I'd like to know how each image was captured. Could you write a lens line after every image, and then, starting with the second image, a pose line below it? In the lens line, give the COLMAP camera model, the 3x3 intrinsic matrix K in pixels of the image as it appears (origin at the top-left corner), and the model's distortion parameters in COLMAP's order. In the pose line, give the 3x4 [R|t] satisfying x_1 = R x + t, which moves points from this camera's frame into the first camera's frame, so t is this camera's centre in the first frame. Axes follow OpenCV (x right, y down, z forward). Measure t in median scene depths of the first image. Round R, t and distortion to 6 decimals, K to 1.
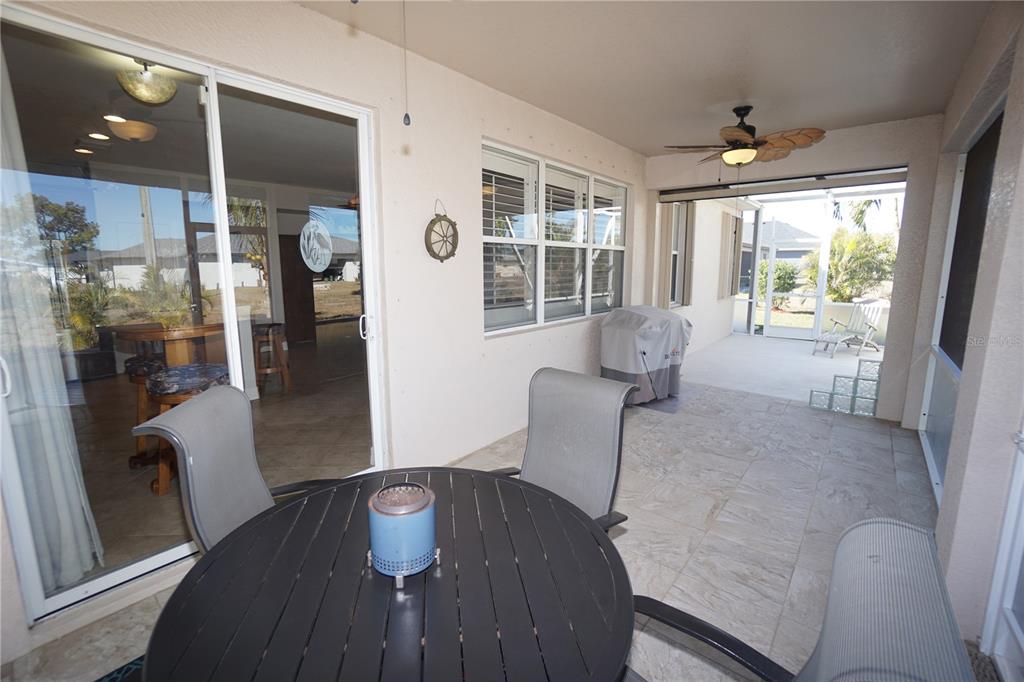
lens RADIAL K [[450.7, 0, 502.5], [0, 450.7, 340.2], [0, 0, 1]] dist [-0.041387, 0.007655]
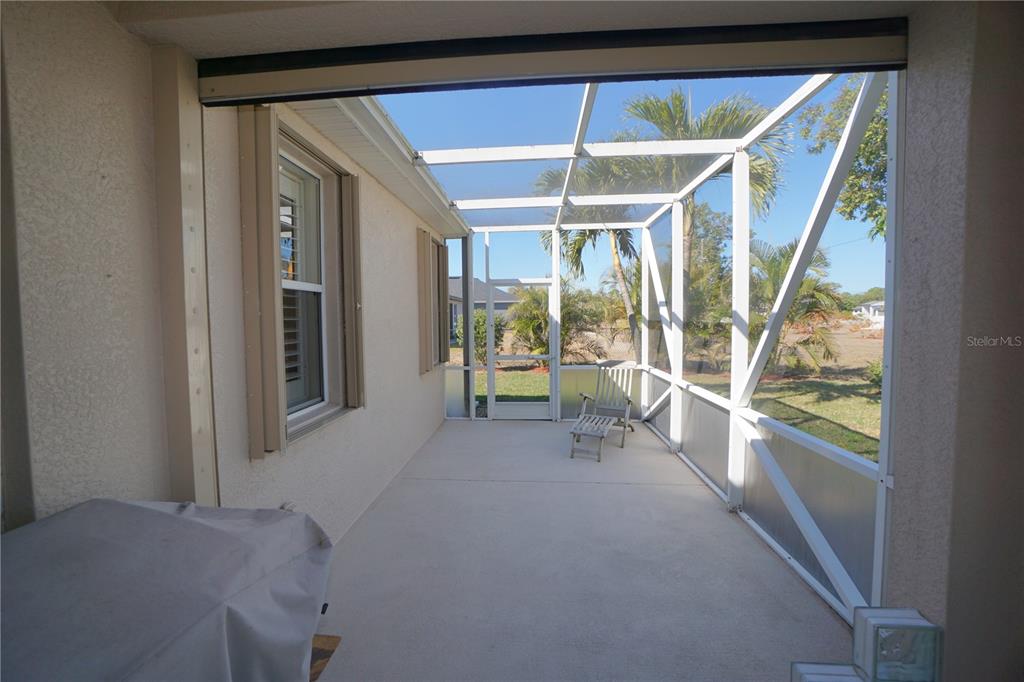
lens RADIAL K [[450.7, 0, 506.3], [0, 450.7, 342.9], [0, 0, 1]] dist [-0.041387, 0.007655]
pose [[0.808362, -0.036989, 0.587523, 0.421608], [0.101972, 0.991735, -0.077865, -0.138708], [-0.579787, 0.122854, 0.805452, 0.840671]]
